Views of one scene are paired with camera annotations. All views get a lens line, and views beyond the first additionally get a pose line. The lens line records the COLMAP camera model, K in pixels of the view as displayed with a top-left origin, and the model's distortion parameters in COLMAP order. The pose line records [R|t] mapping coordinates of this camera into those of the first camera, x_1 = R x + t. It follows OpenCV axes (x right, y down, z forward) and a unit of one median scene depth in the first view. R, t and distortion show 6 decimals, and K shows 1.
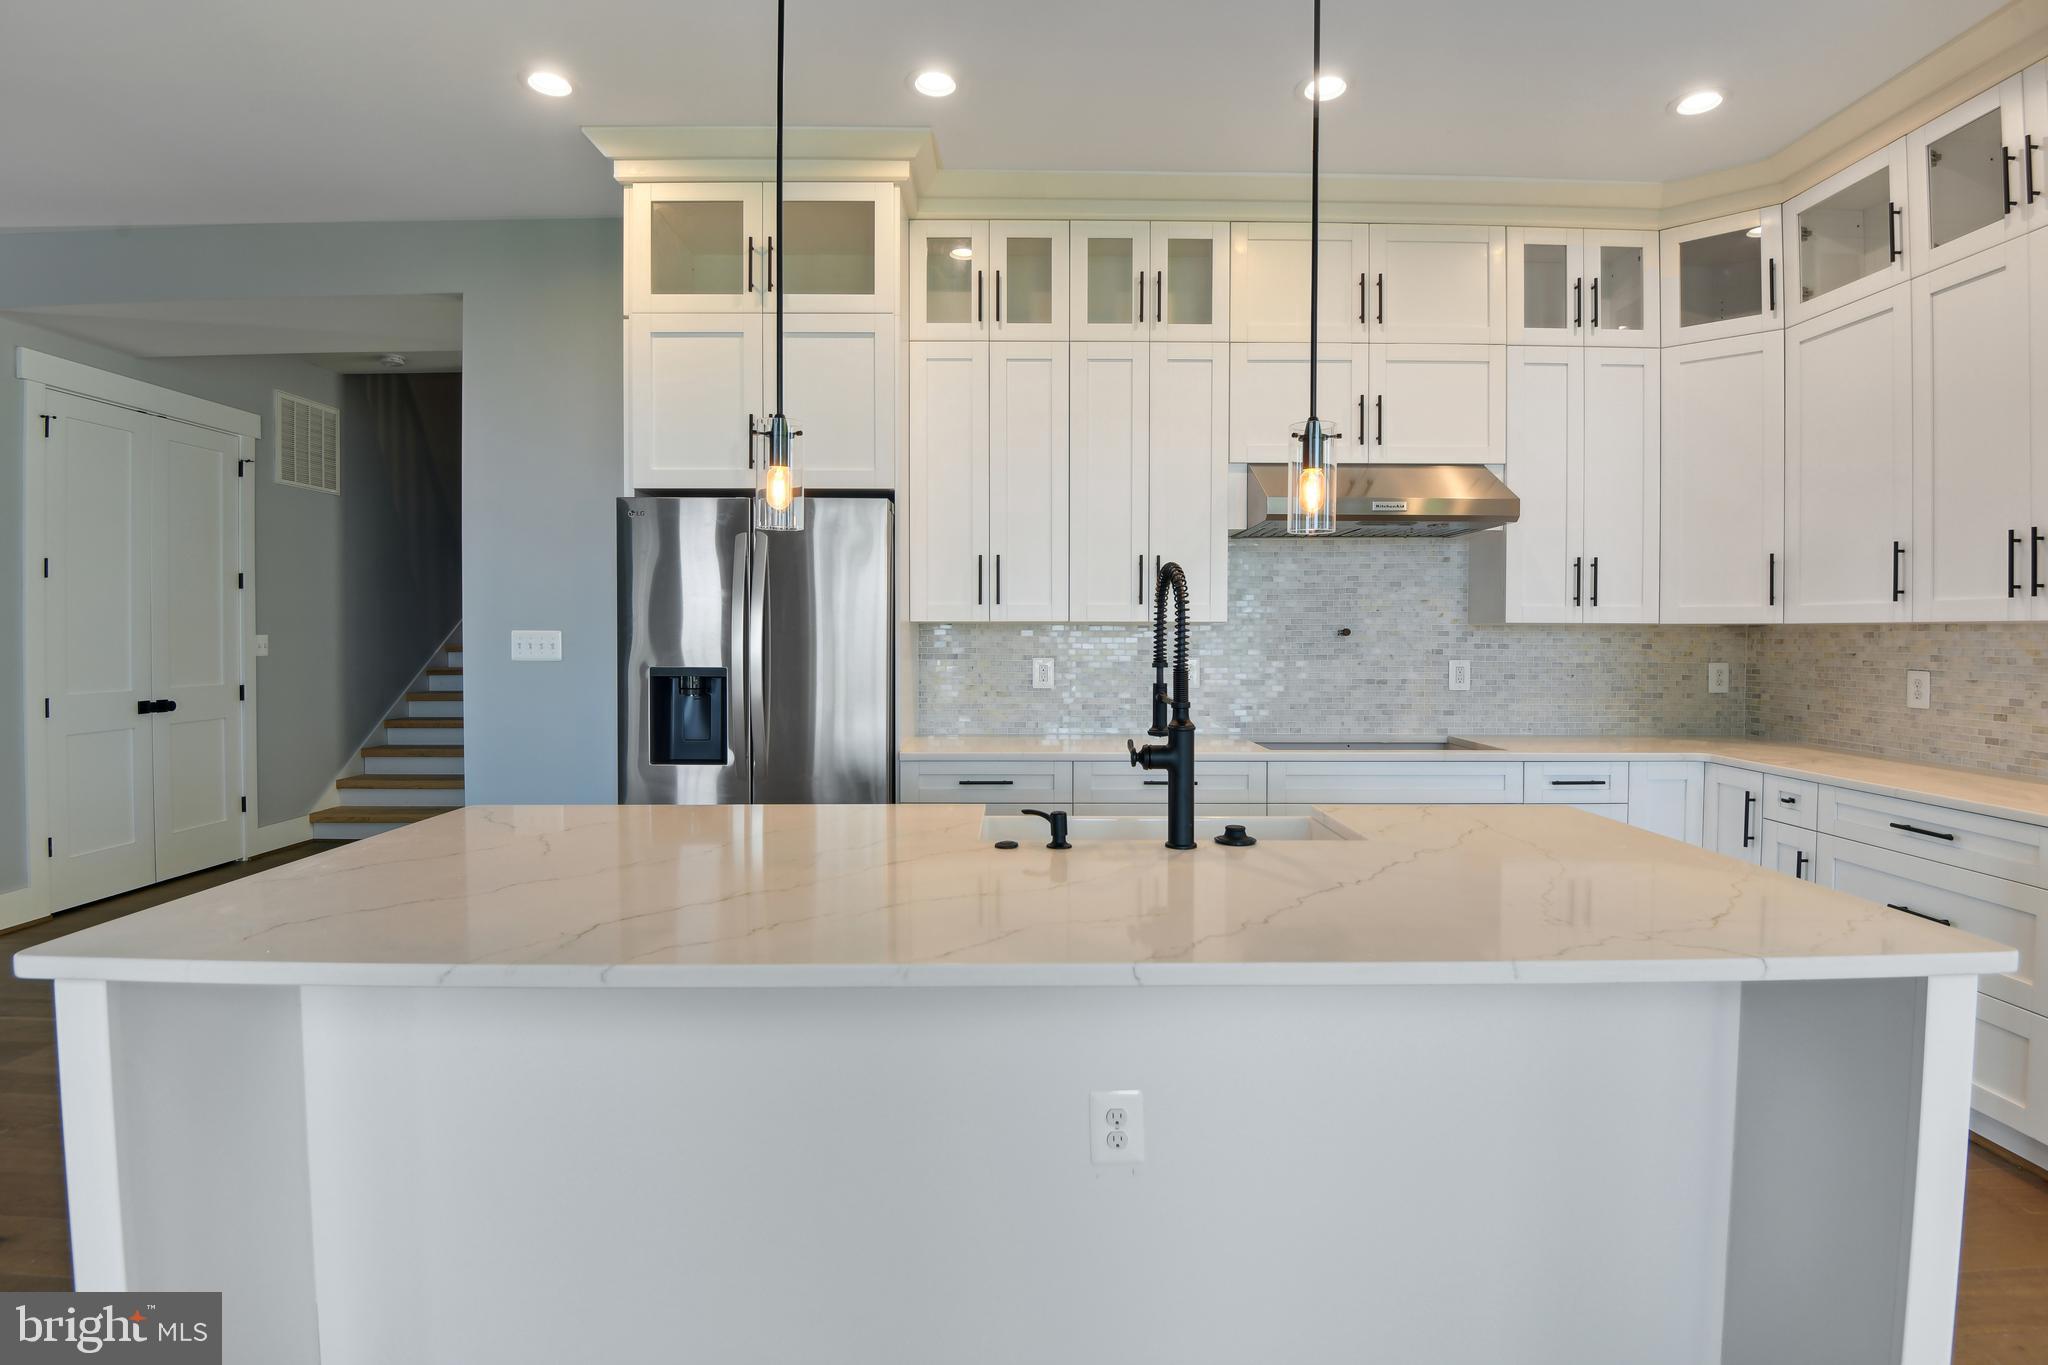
lens RADIAL K [[984.7, 0, 1020.3], [0, 984.7, 653.1], [0, 0, 1]] dist [-0.024268, -0.000114]
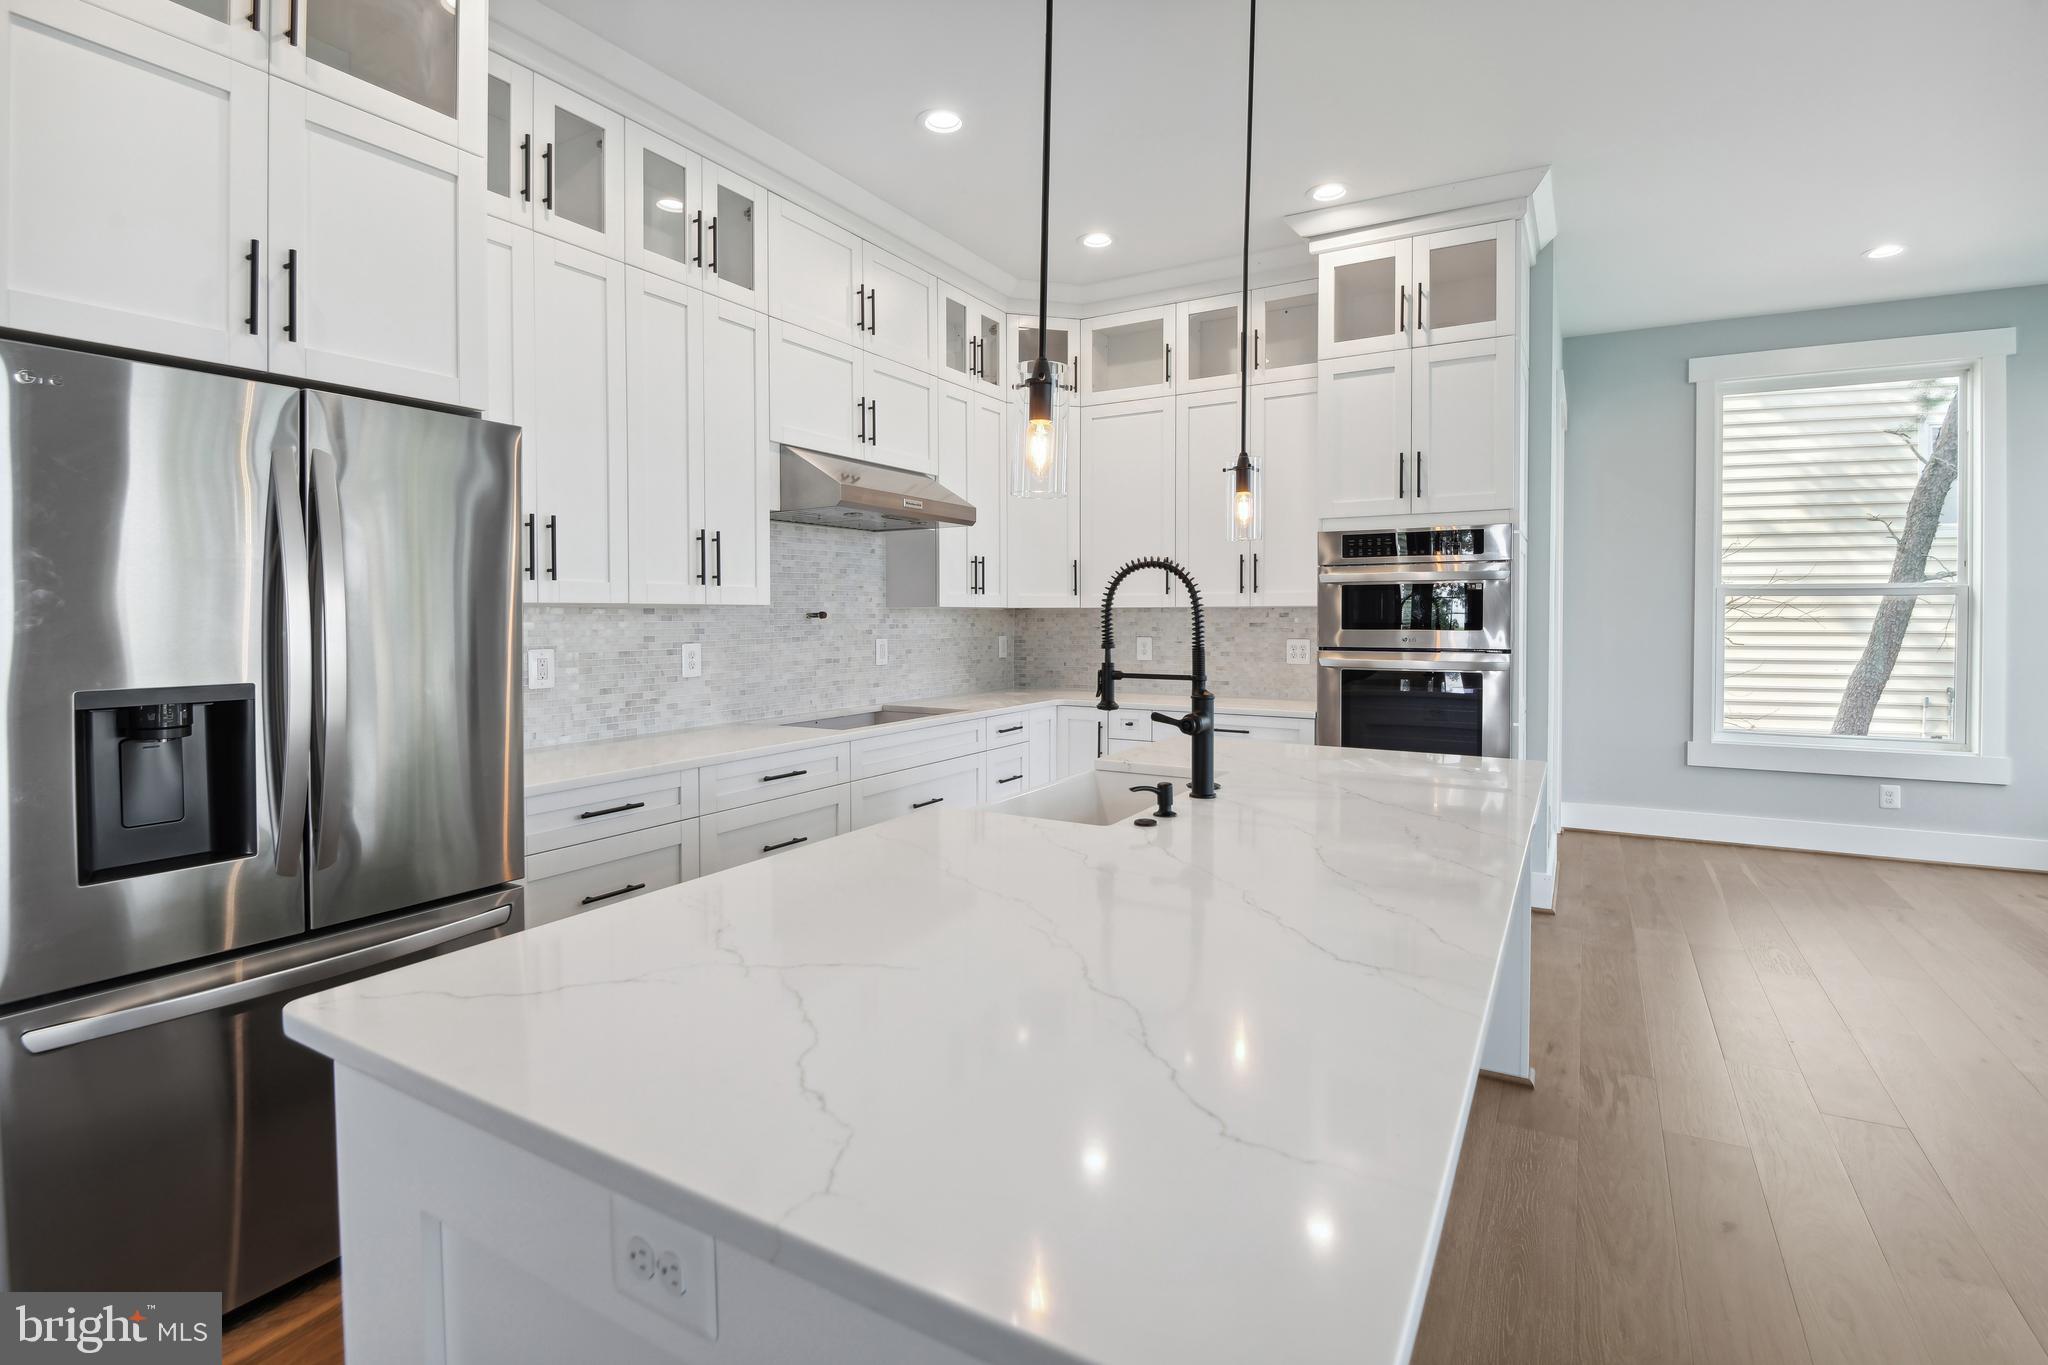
lens RADIAL K [[971.1, 0, 1032.7], [0, 971.1, 633.8], [0, 0, 1]] dist [0.000454, -0.000218]
pose [[0.503993, -0.021569, 0.863439, -0.469240], [0.020865, 0.999700, 0.012795, -0.009939], [-0.863456, 0.011567, 0.504292, 0.283638]]
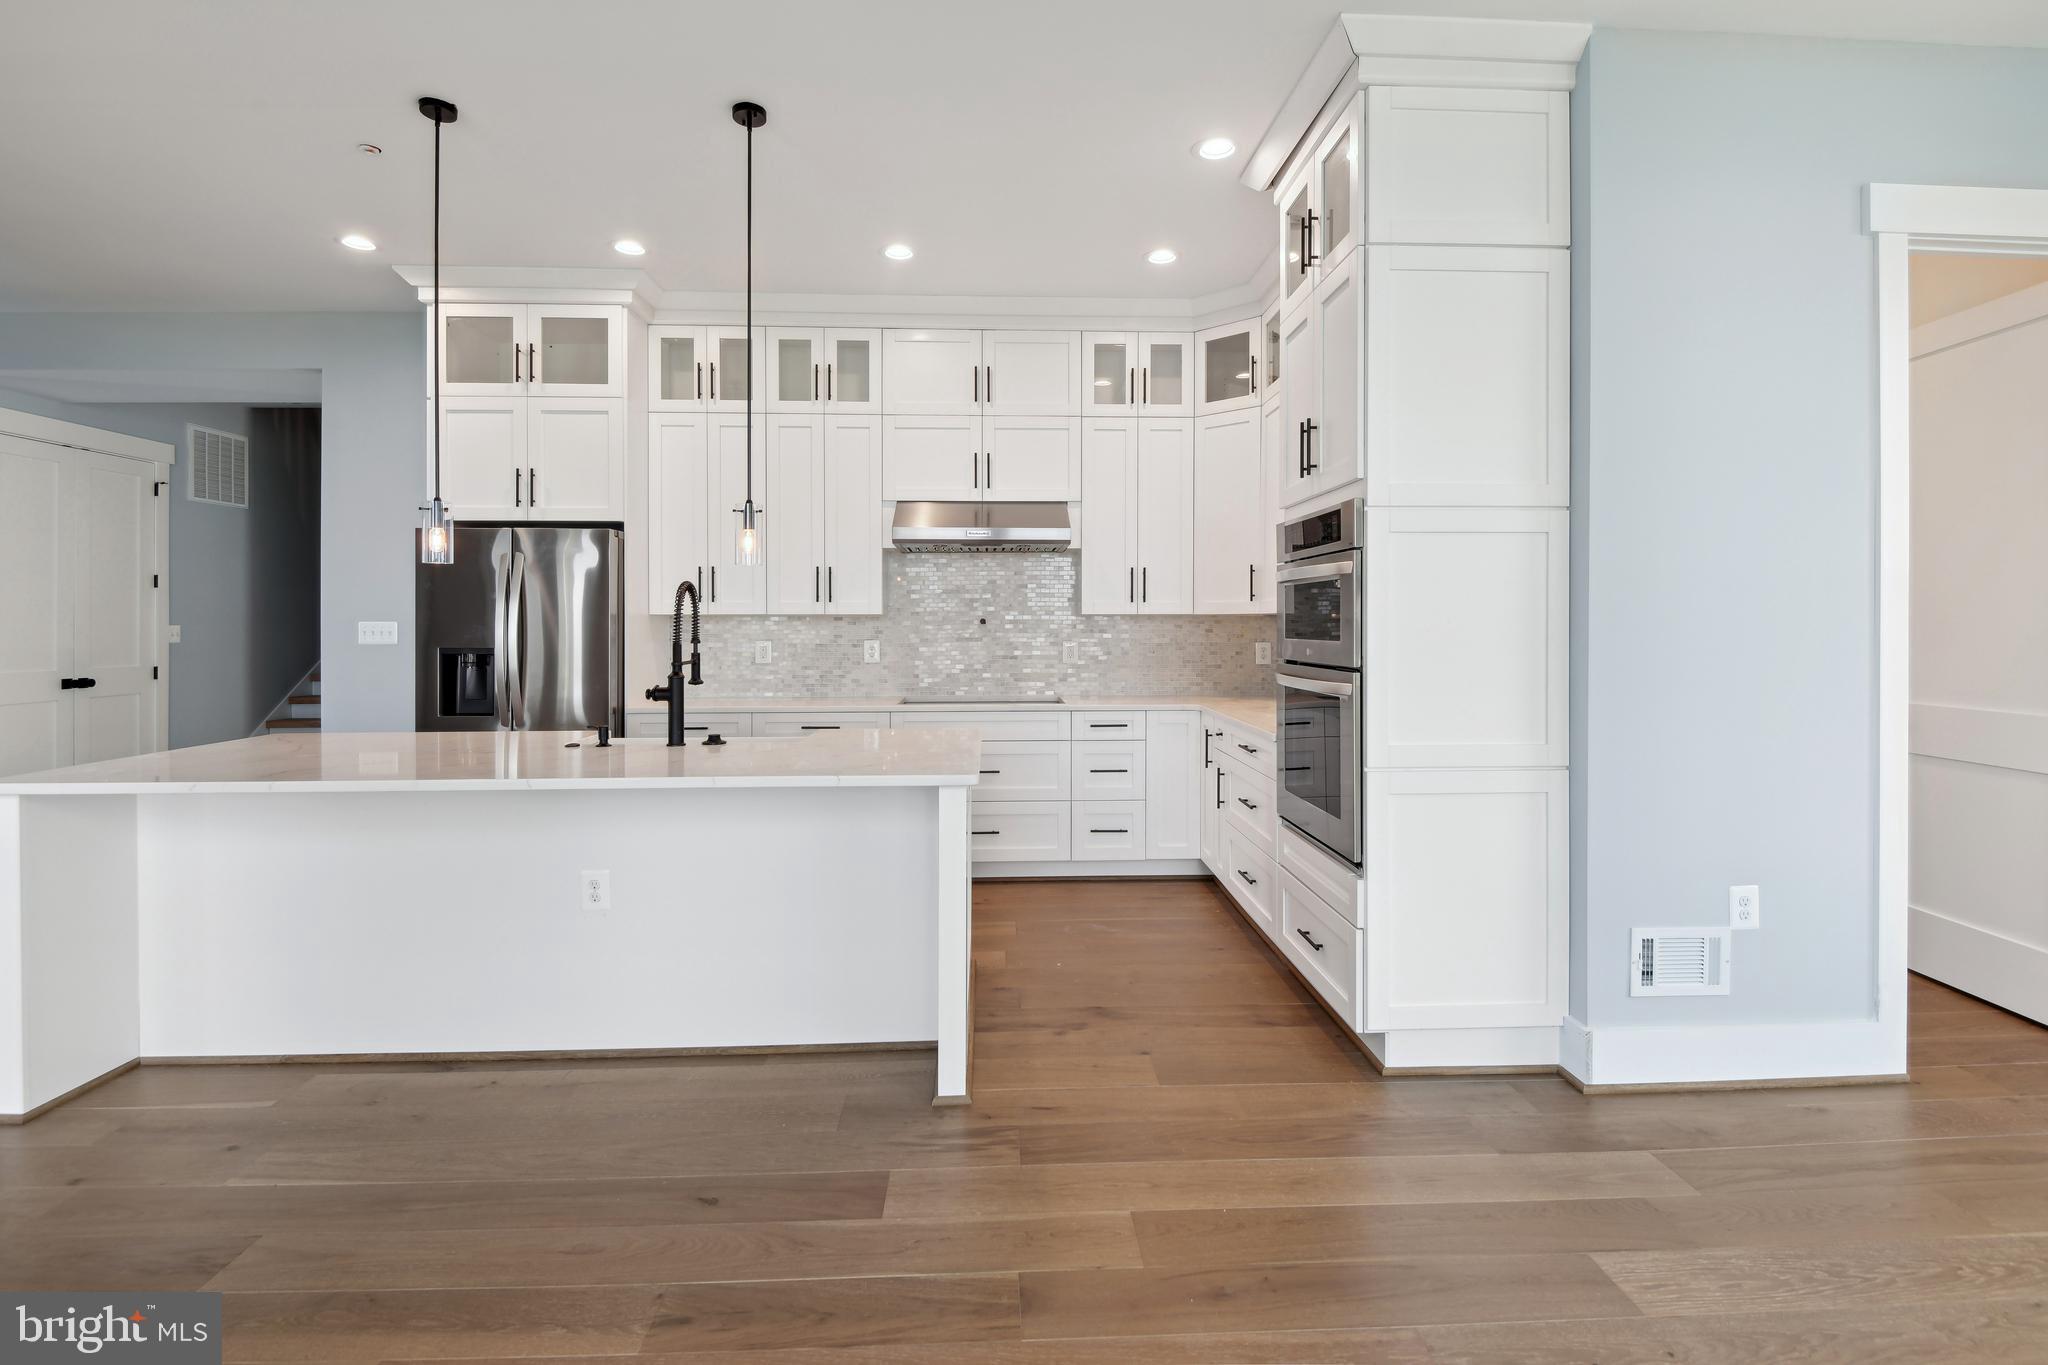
lens RADIAL K [[954.1, 0, 1025.5], [0, 954.1, 626.1], [0, 0, 1]] dist [-0.001783, -0.000967]
pose [[0.999185, -0.003123, 0.040232, 0.347643], [0.003757, 0.999870, -0.015705, 0.007141], [-0.040178, 0.015844, 0.999067, -0.346410]]
